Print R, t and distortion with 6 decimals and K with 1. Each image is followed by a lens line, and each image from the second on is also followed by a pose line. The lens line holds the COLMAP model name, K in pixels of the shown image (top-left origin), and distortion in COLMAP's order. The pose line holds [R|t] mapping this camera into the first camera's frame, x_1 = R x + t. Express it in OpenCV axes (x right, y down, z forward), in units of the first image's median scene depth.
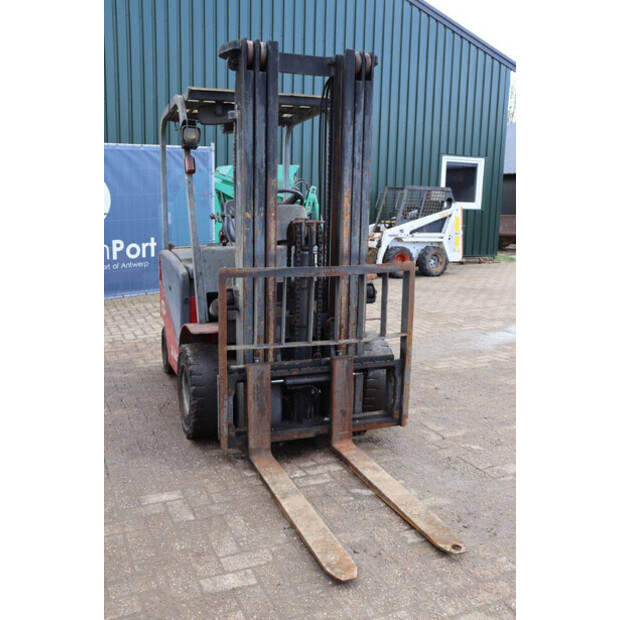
lens RADIAL K [[615.4, 0, 321.4], [0, 615.4, 318.1], [0, 0, 1]] dist [-0.076299, 0.000000]
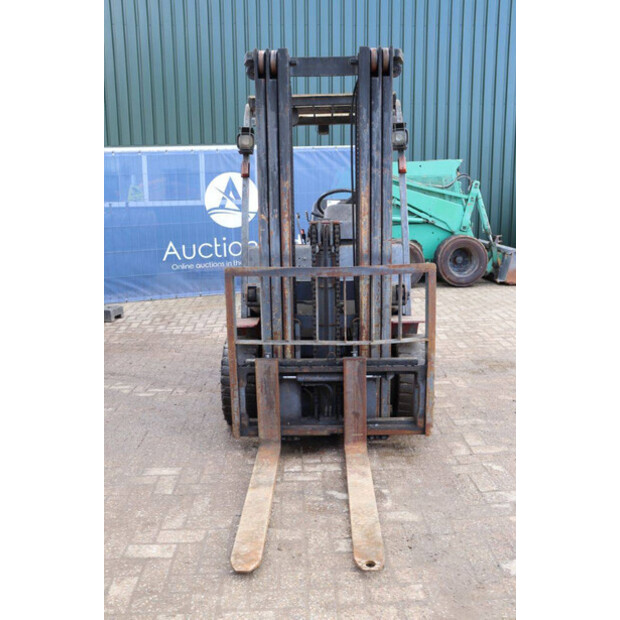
lens RADIAL K [[615.4, 0, 329.8], [0, 615.4, 320.6], [0, 0, 1]] dist [-0.076299, 0.000000]
pose [[0.925221, 0.047505, -0.376444, 0.375397], [-0.043119, 0.998868, 0.020072, -0.016047], [0.376971, -0.002339, 0.926222, 0.067220]]
